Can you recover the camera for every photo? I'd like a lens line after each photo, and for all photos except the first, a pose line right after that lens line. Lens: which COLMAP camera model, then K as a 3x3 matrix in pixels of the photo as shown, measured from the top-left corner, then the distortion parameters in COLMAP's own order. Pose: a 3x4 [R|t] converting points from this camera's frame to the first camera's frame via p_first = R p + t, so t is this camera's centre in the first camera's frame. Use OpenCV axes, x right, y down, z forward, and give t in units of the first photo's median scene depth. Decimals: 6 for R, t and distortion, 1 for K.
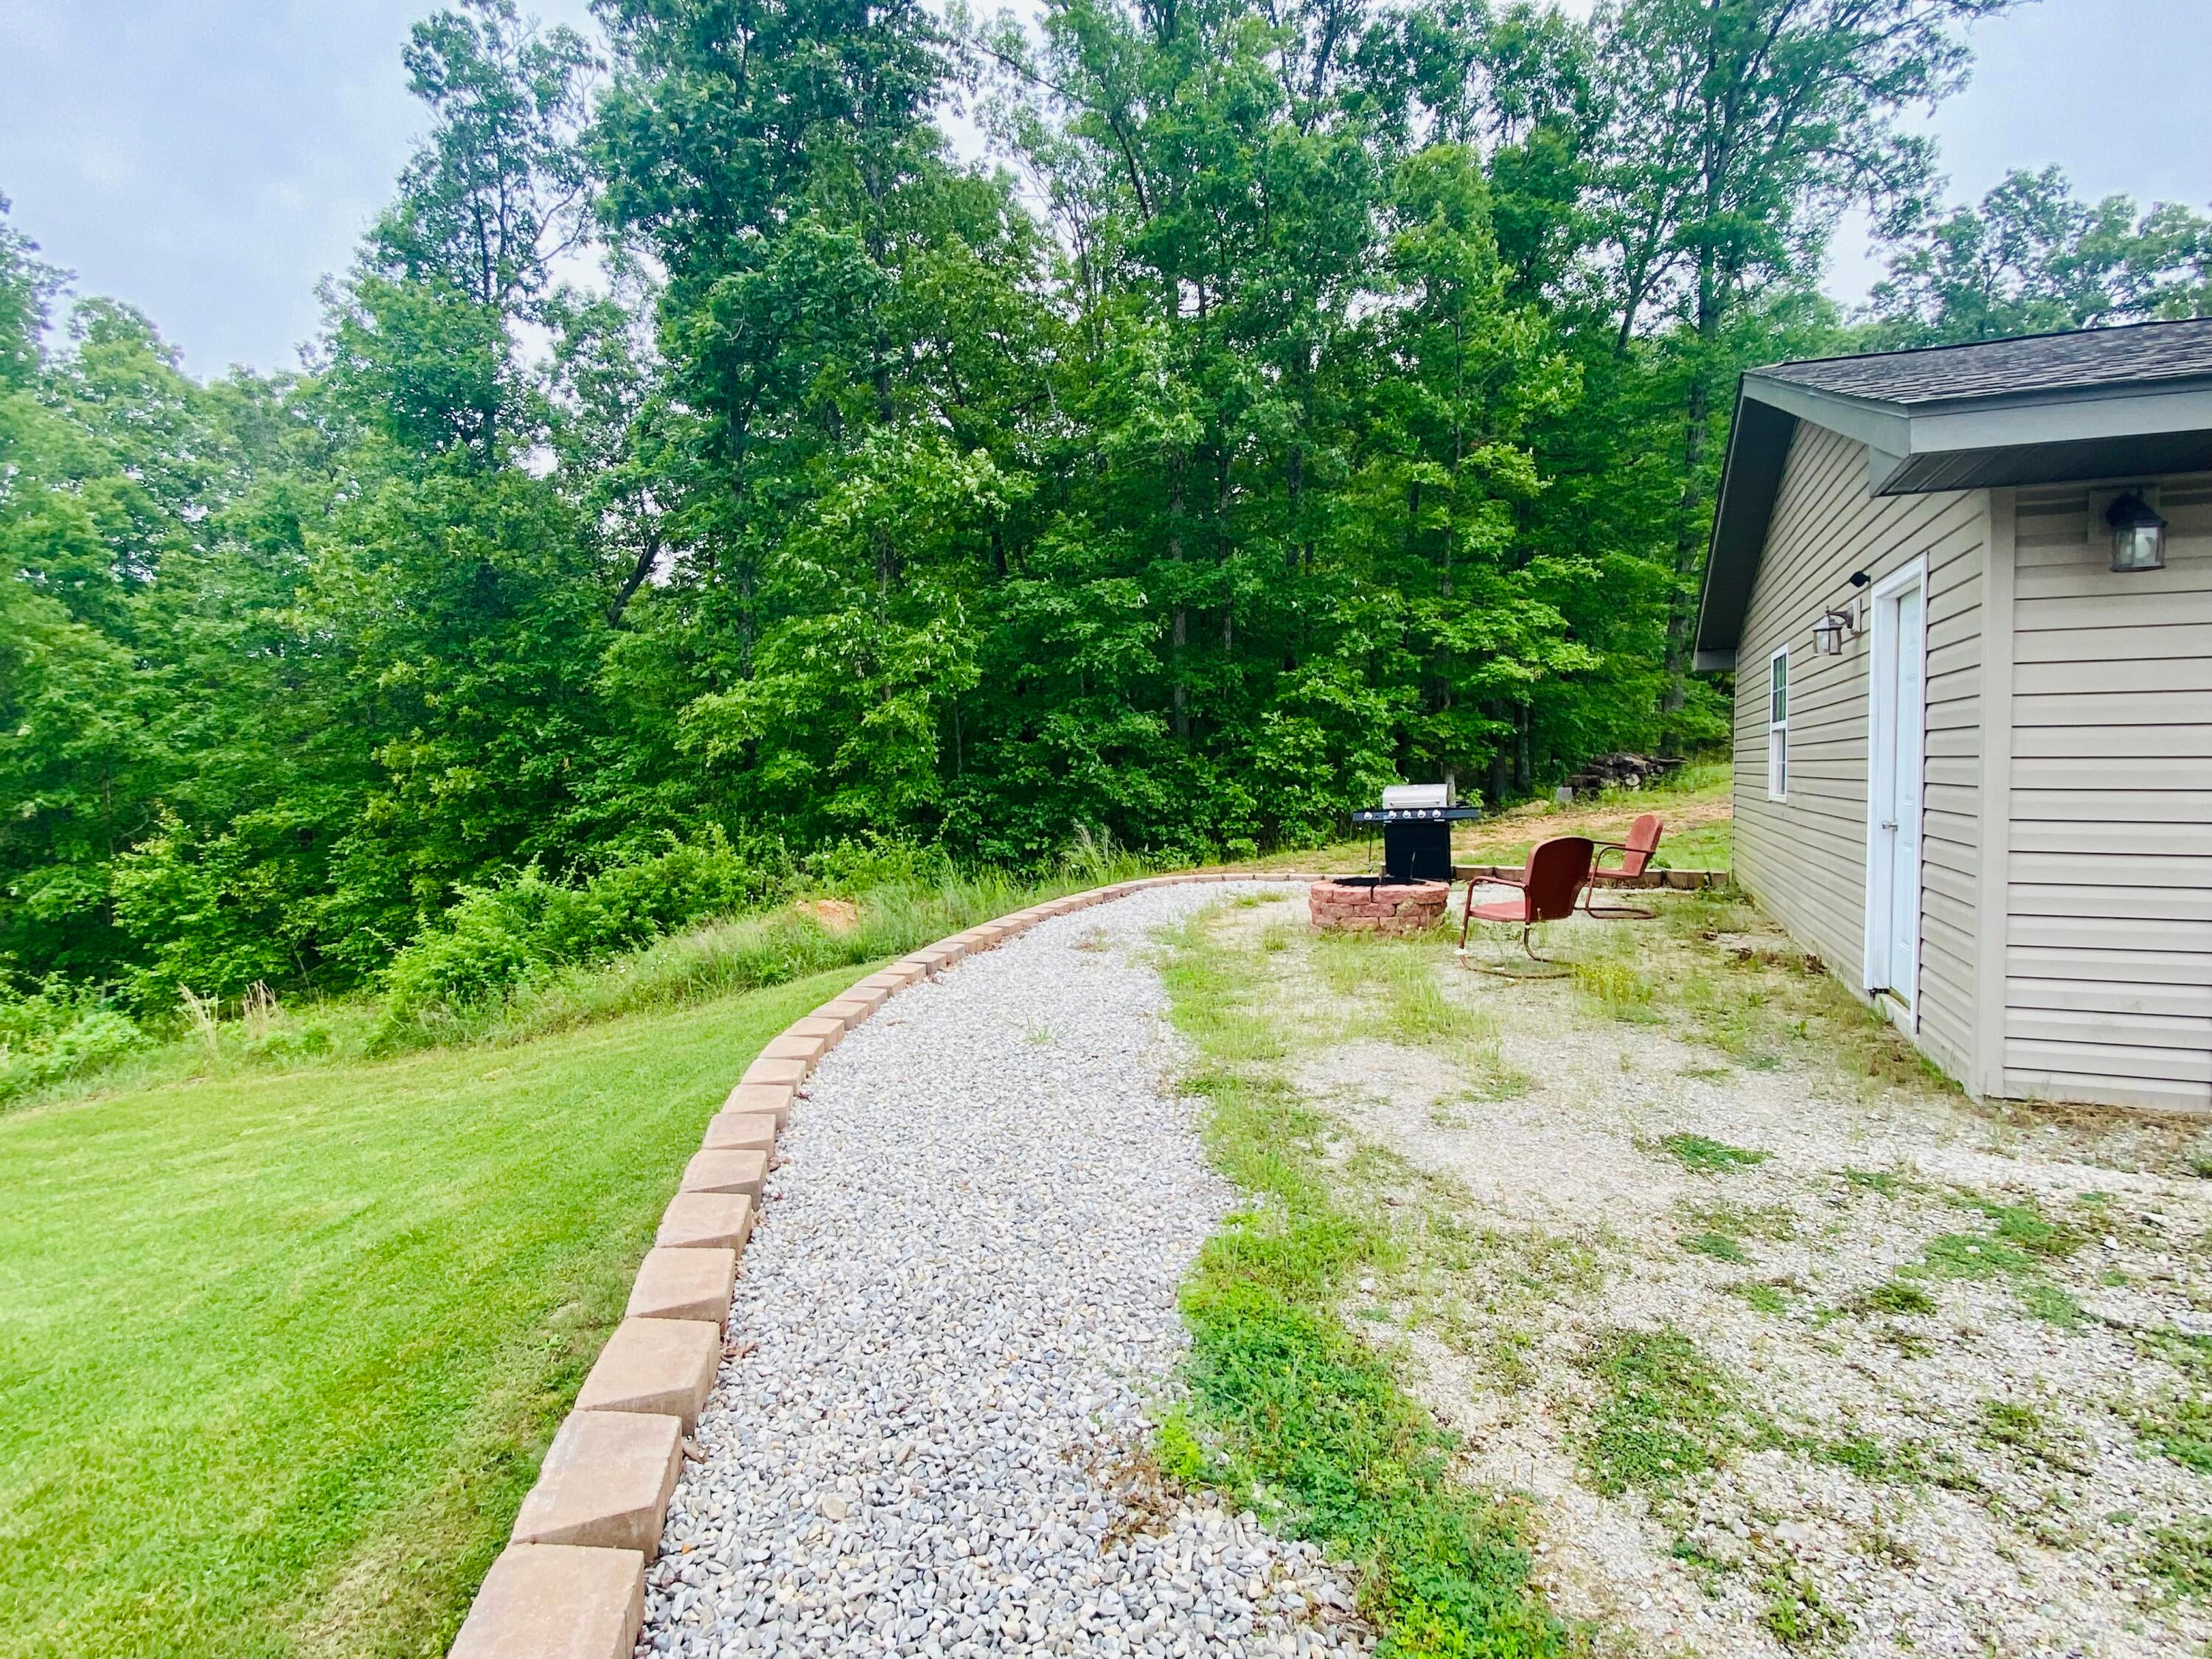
lens RADIAL K [[1105.6, 0, 1123.0], [0, 1105.6, 815.9], [0, 0, 1]] dist [0.020023, -0.021601]
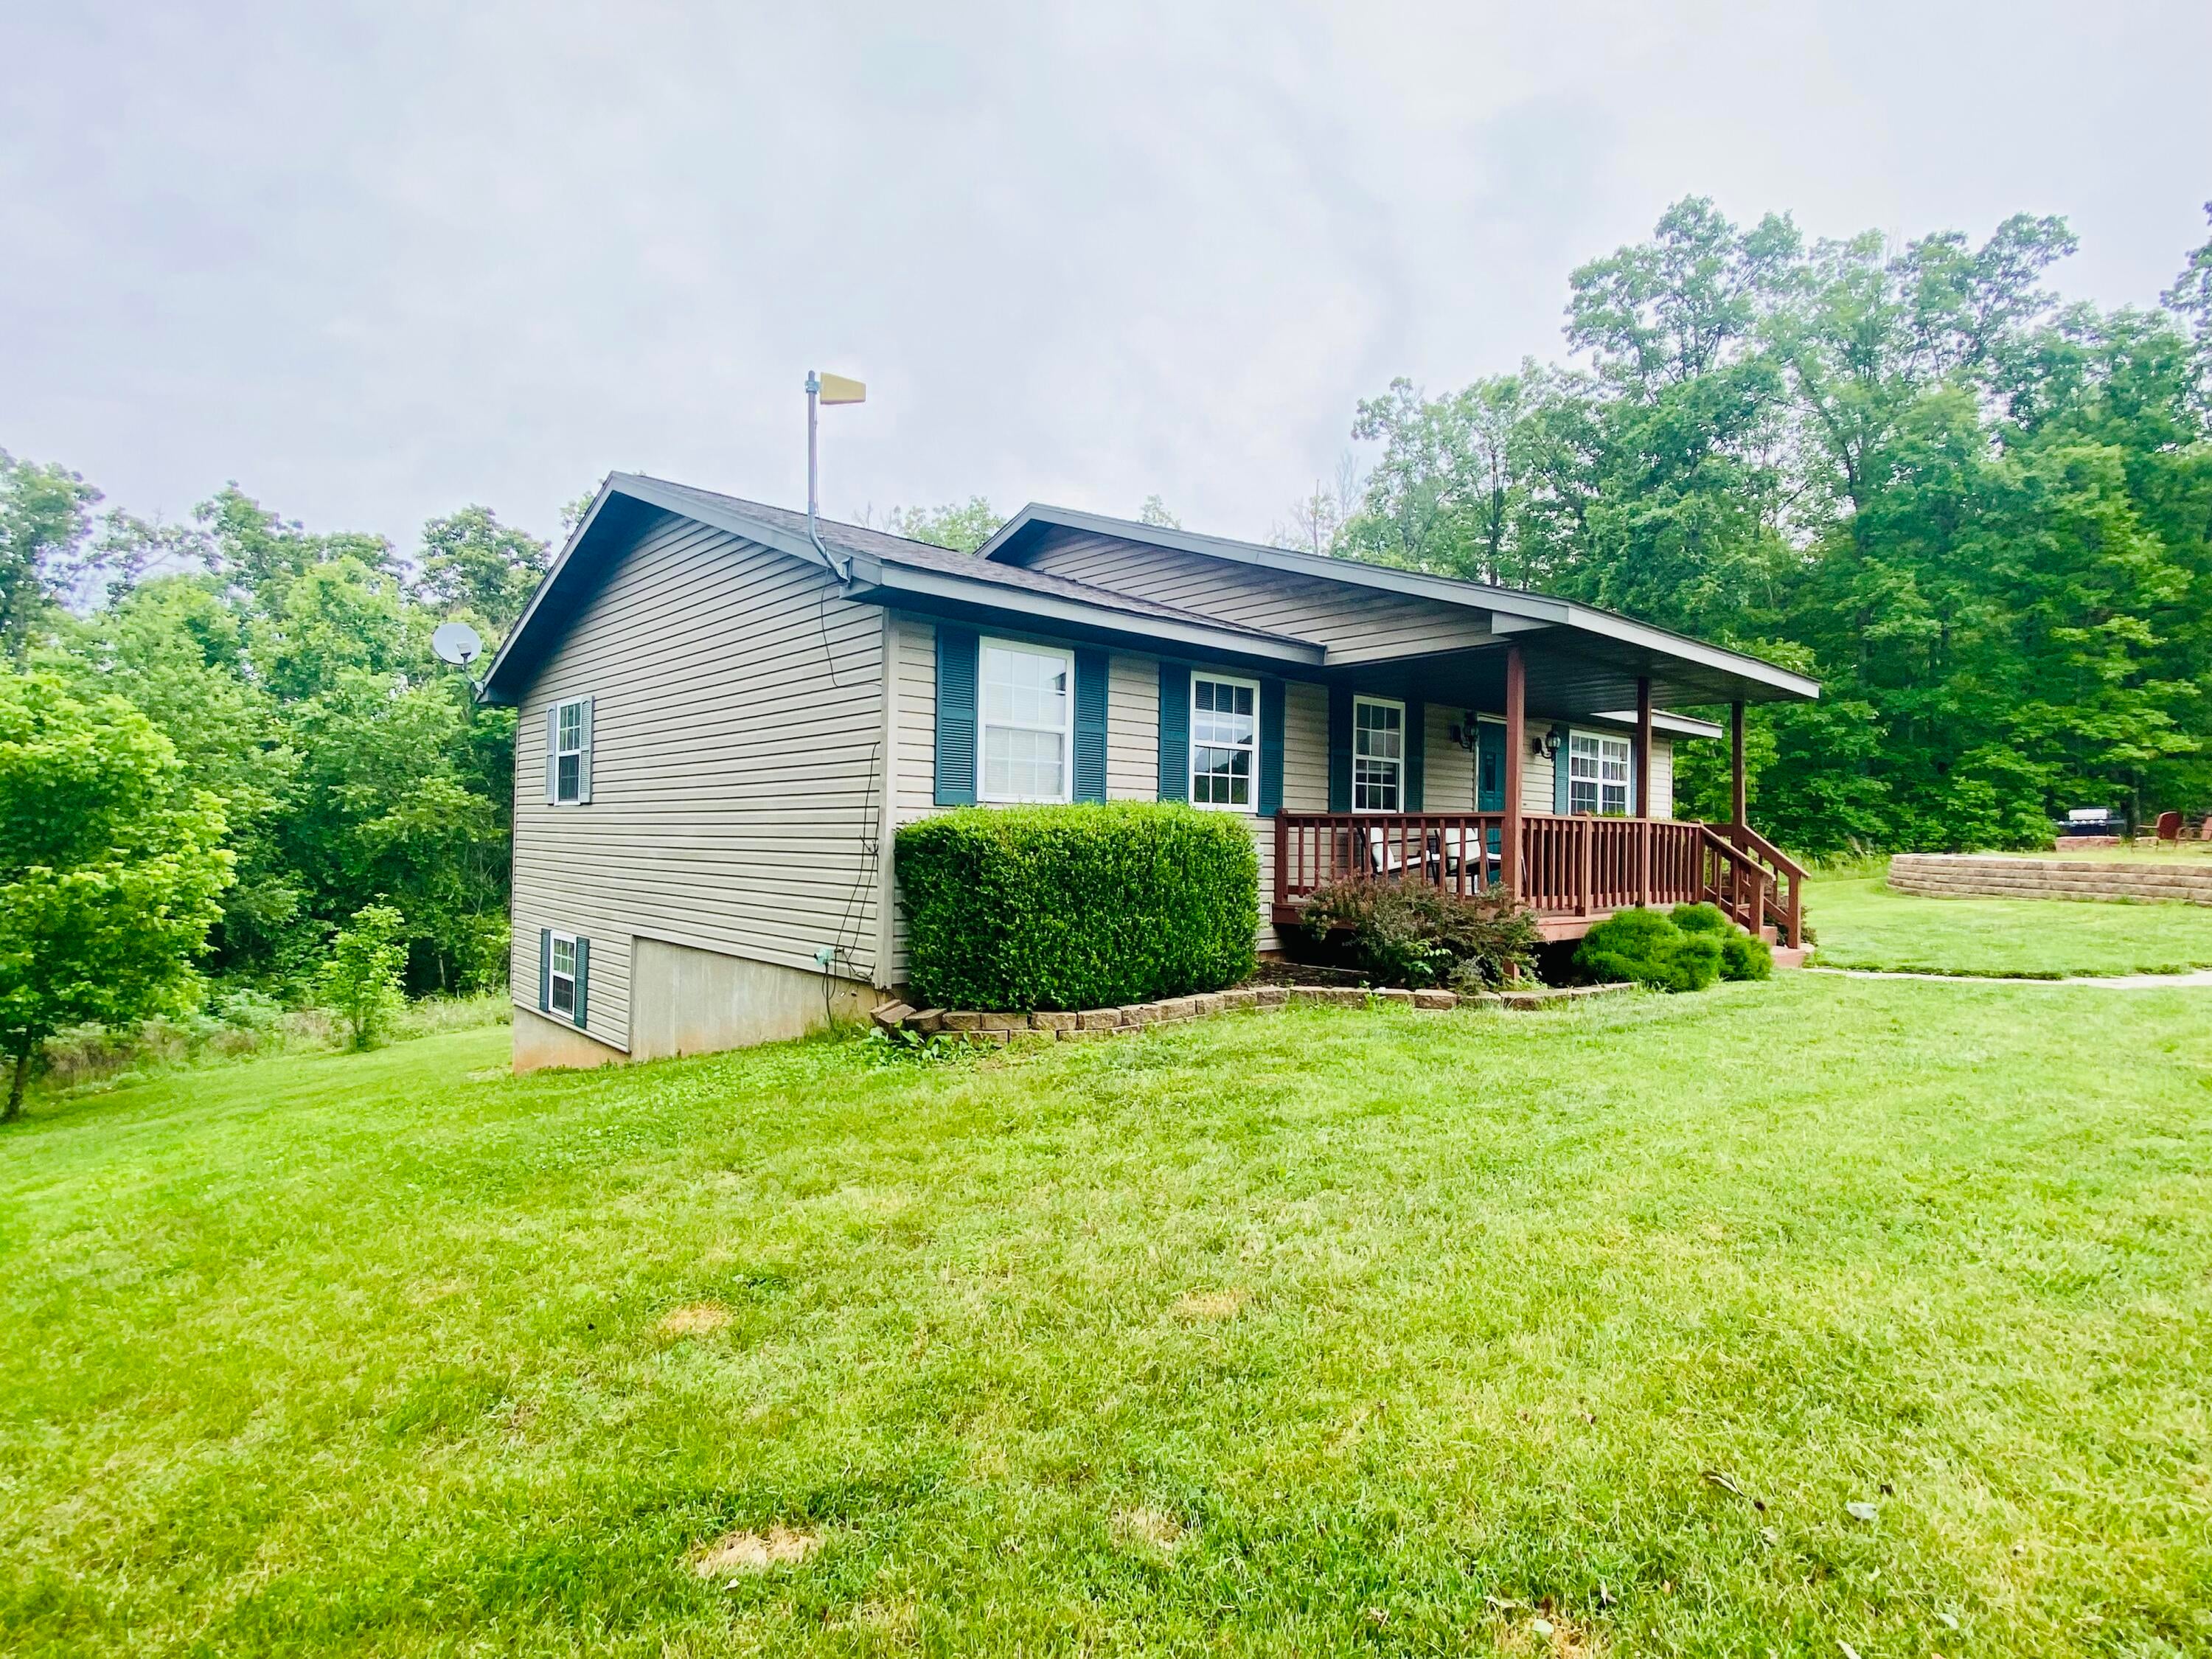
lens RADIAL K [[1105.6, 0, 1102.5], [0, 1105.6, 833.9], [0, 0, 1]] dist [0.020023, -0.021601]
pose [[0.938588, 0.019234, -0.344504, -0.504235], [-0.036424, 0.998389, -0.043496, 0.113066], [0.343113, 0.053373, 0.937777, -1.028290]]
